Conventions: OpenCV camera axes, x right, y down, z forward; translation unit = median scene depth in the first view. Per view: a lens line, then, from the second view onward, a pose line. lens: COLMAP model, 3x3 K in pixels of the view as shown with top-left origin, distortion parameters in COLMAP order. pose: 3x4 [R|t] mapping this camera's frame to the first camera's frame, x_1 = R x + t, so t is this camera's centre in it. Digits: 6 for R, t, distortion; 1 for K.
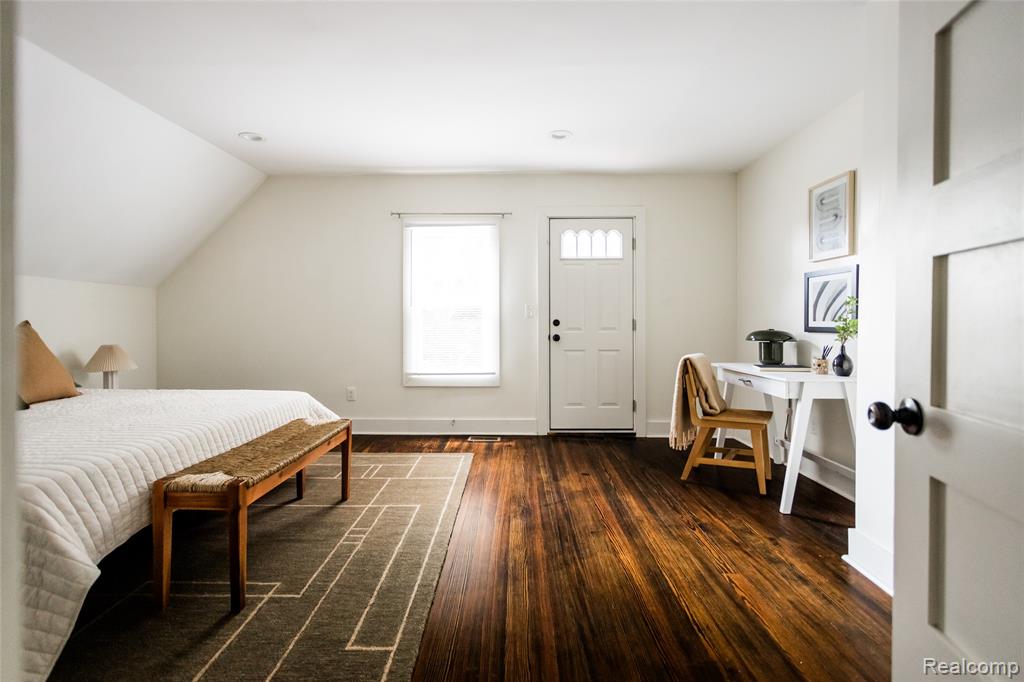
lens RADIAL K [[497.2, 0, 512.0], [0, 497.2, 341.0], [0, 0, 1]] dist [0.000110, 0.000198]
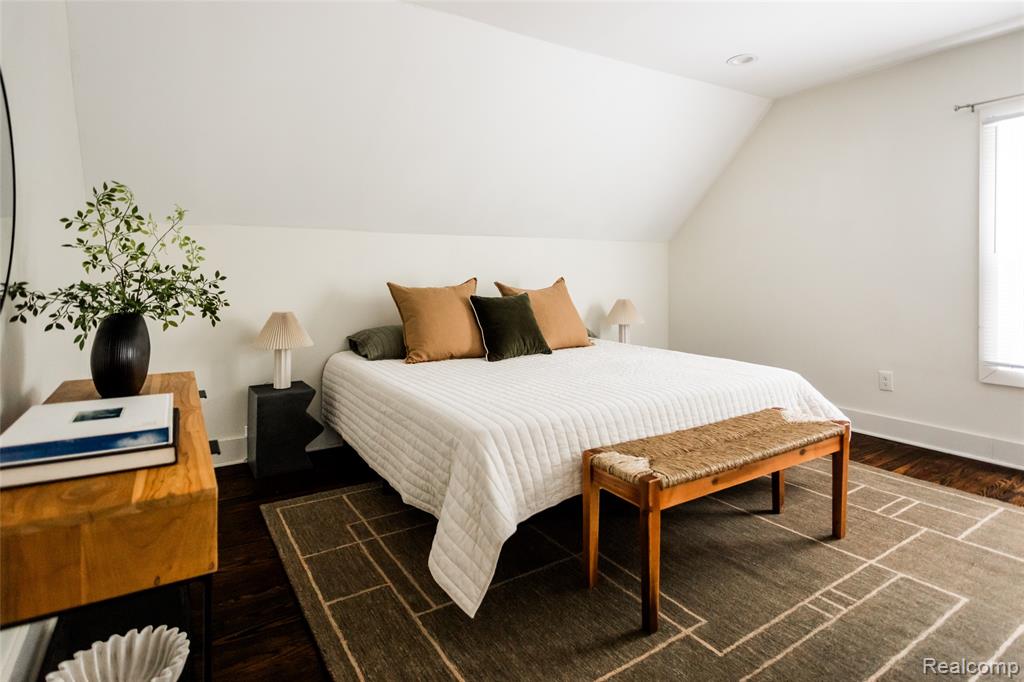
lens RADIAL K [[554.5, 0, 512.4], [0, 554.5, 280.3], [0, 0, 1]] dist [0.000572, 0.000479]
pose [[0.536941, 0.008657, -0.843575, 0.090332], [-0.024052, 0.999698, -0.005050, -0.031996], [0.843277, 0.023001, 0.536987, 0.246924]]
